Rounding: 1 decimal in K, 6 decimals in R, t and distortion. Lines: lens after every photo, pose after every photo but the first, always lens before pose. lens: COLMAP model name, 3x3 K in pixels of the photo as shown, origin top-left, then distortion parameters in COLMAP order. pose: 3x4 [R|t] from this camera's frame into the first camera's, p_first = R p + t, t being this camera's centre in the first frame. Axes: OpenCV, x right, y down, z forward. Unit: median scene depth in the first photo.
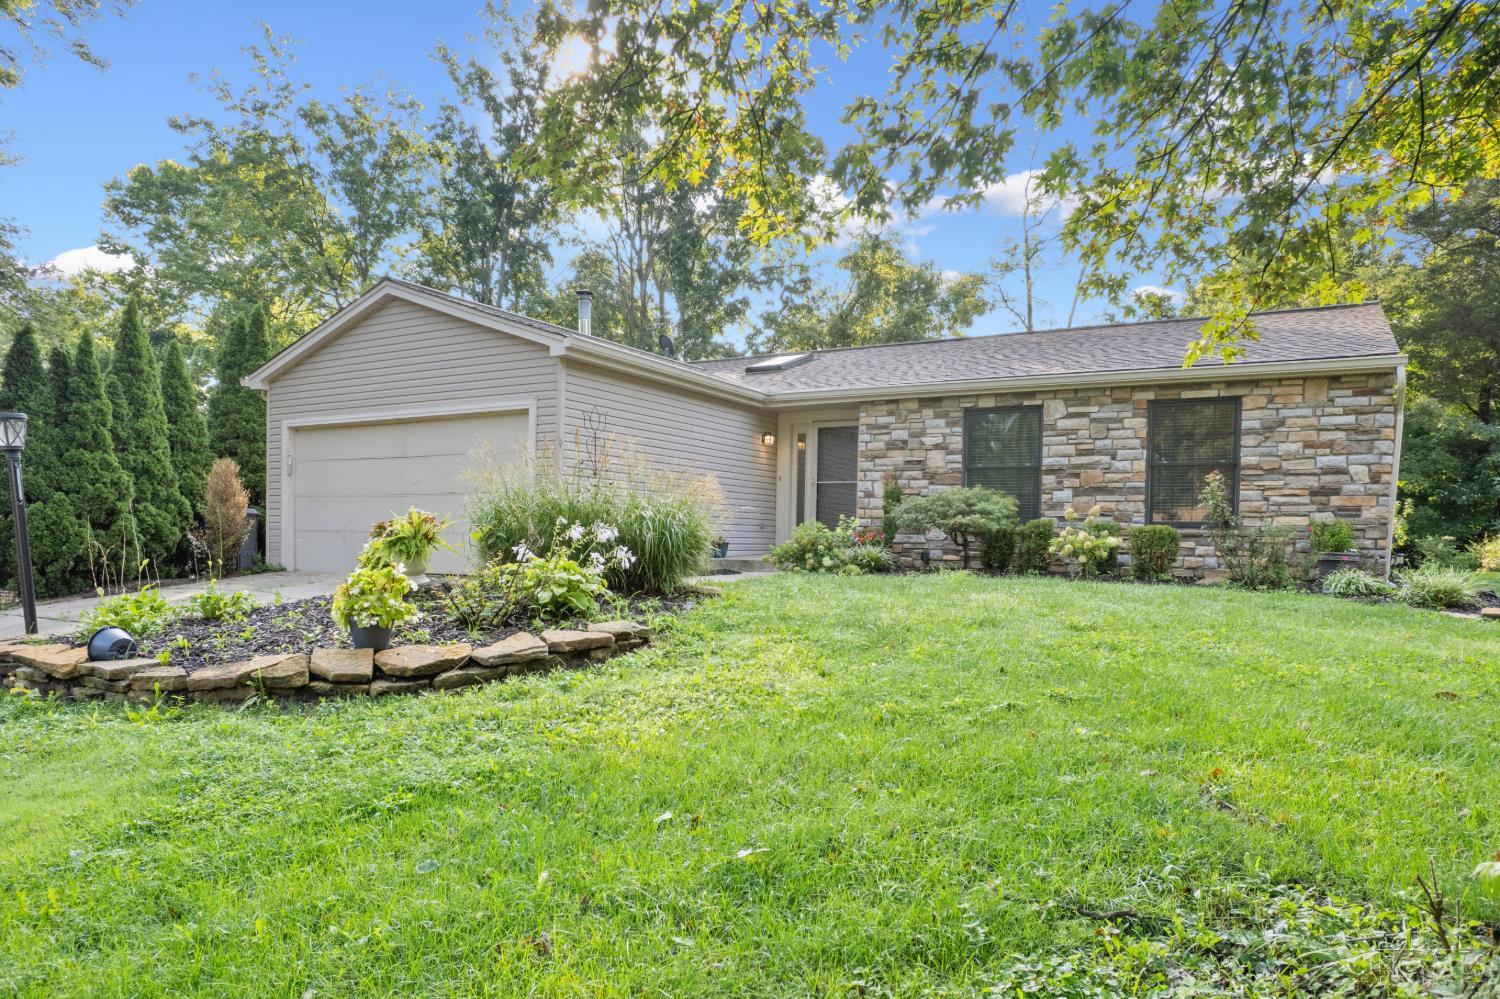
lens RADIAL K [[981.8, 0, 756.5], [0, 981.8, 607.6], [0, 0, 1]] dist [-0.060703, 0.041128]
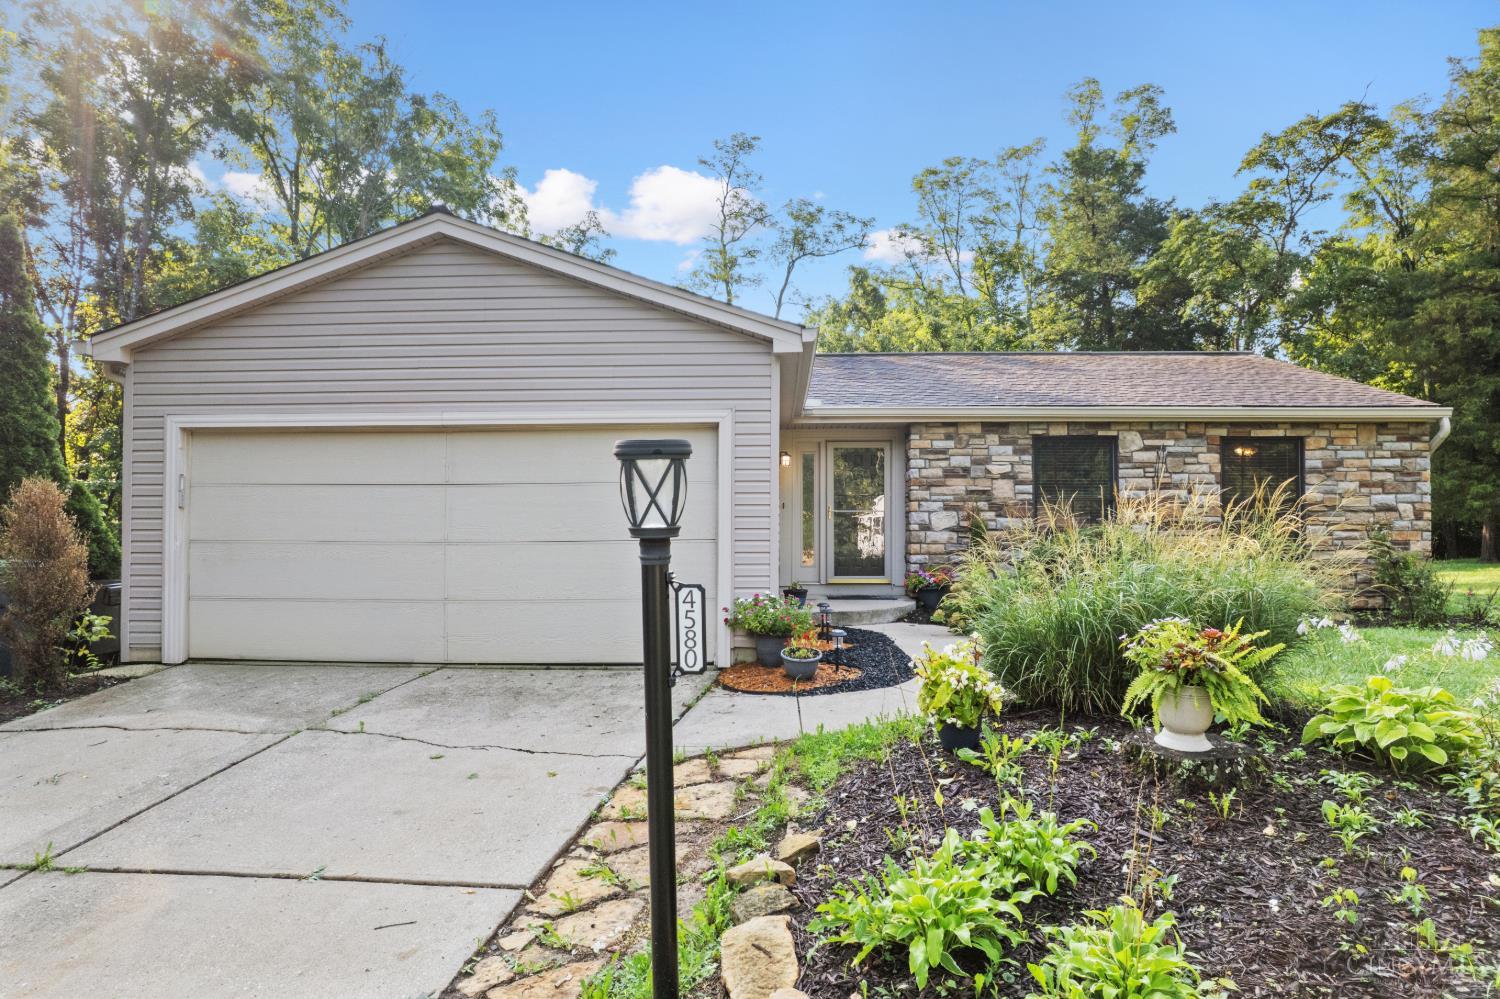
lens RADIAL K [[953.4, 0, 747.8], [0, 953.4, 534.7], [0, 0, 1]] dist [-0.076370, 0.065788]
pose [[0.883382, -0.016930, 0.468348, -0.489191], [0.047204, 0.997479, -0.052979, -0.080749], [-0.466271, 0.068909, 0.881954, 0.364142]]
